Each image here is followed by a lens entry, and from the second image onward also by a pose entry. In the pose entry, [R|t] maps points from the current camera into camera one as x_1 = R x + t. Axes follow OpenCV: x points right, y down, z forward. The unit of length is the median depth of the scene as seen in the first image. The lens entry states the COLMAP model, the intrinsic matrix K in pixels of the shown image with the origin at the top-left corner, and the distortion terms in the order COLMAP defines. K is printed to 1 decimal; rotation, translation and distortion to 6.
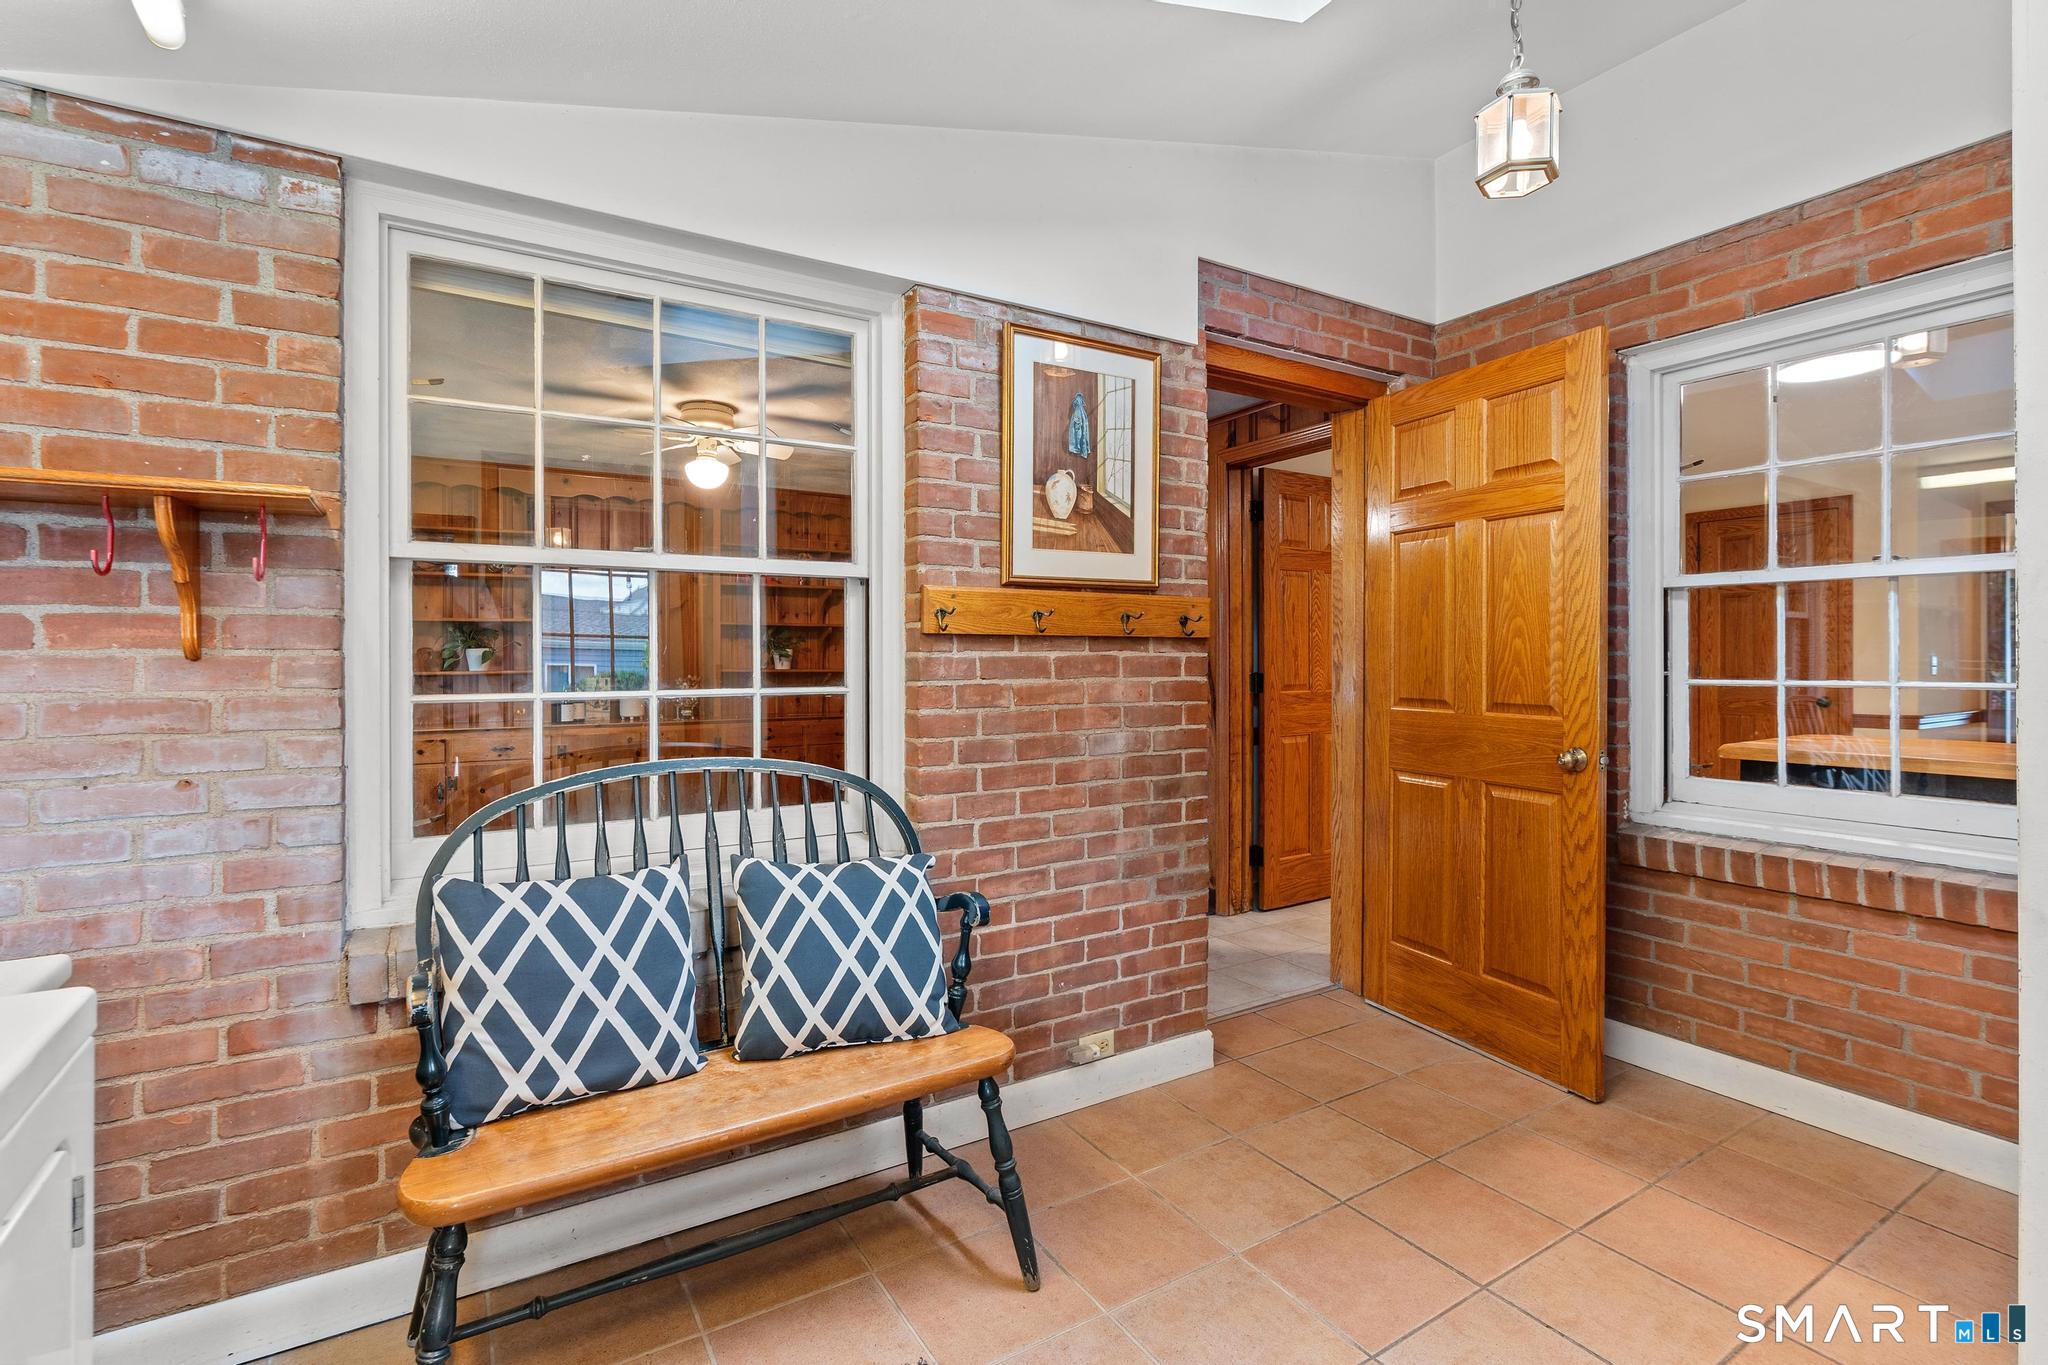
lens RADIAL K [[940.0, 0, 1020.6], [0, 940.0, 665.6], [0, 0, 1]] dist [-0.007908, 0.002108]
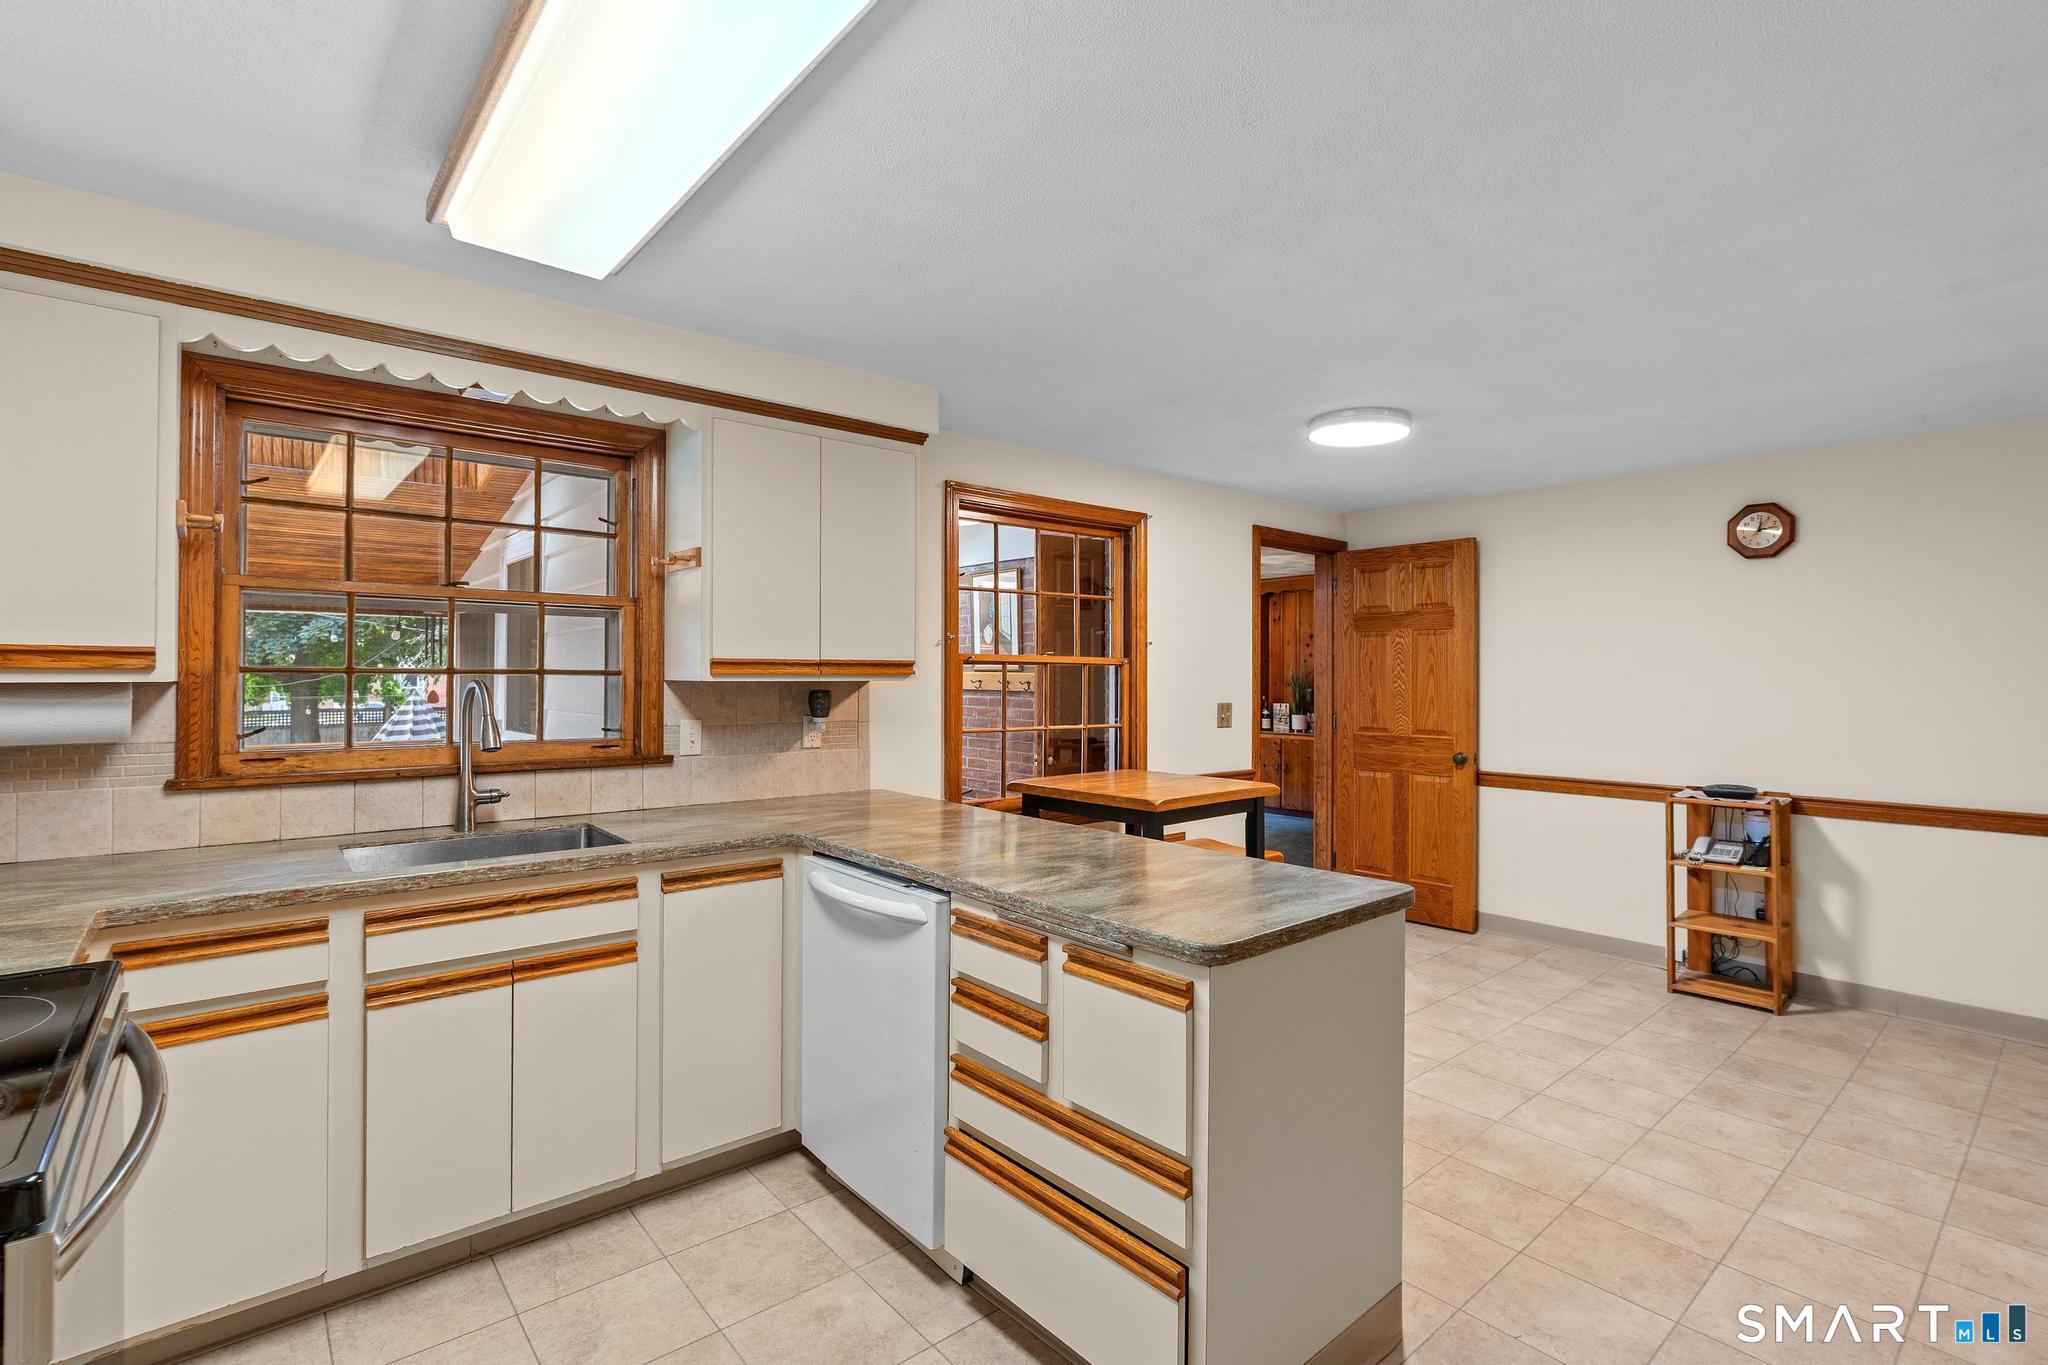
lens RADIAL K [[940.0, 0, 1048.2], [0, 940.0, 666.6], [0, 0, 1]] dist [-0.007908, 0.002108]
pose [[0.182262, -0.006853, -0.983226, 2.511678], [-0.016535, 0.999813, -0.010033, -0.070067], [0.983111, 0.018086, 0.182114, 0.680802]]
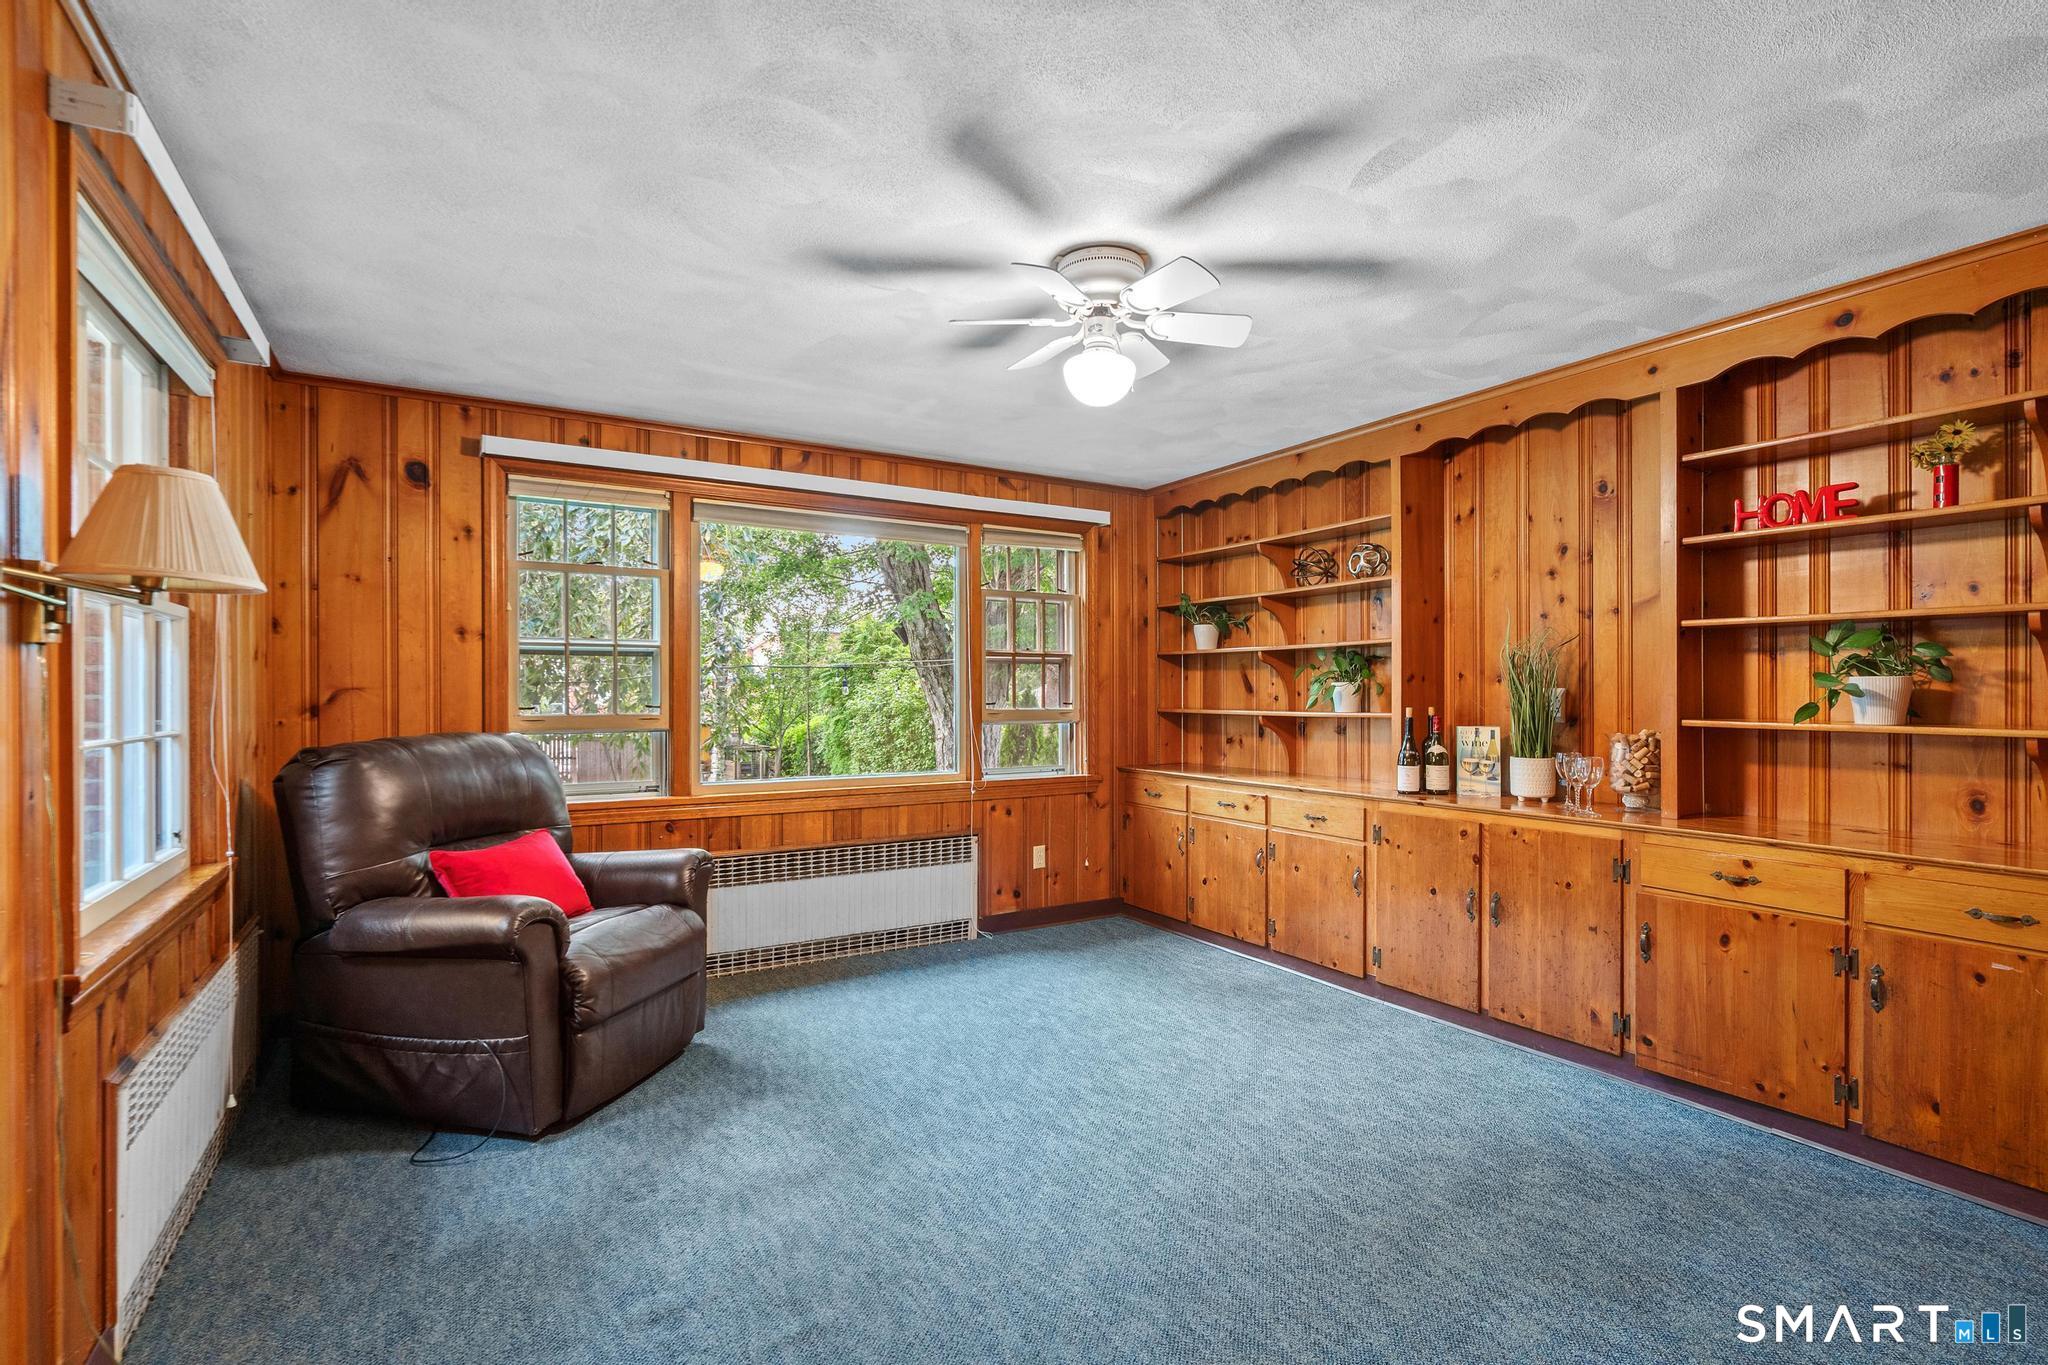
lens RADIAL K [[940.0, 0, 1029.2], [0, 940.0, 691.2], [0, 0, 1]] dist [-0.007908, 0.002108]
pose [[0.007096, 0.001404, -0.999974, 0.580149], [-0.008818, 0.999960, 0.001341, -0.030088], [0.999936, 0.008809, 0.007108, 1.514748]]
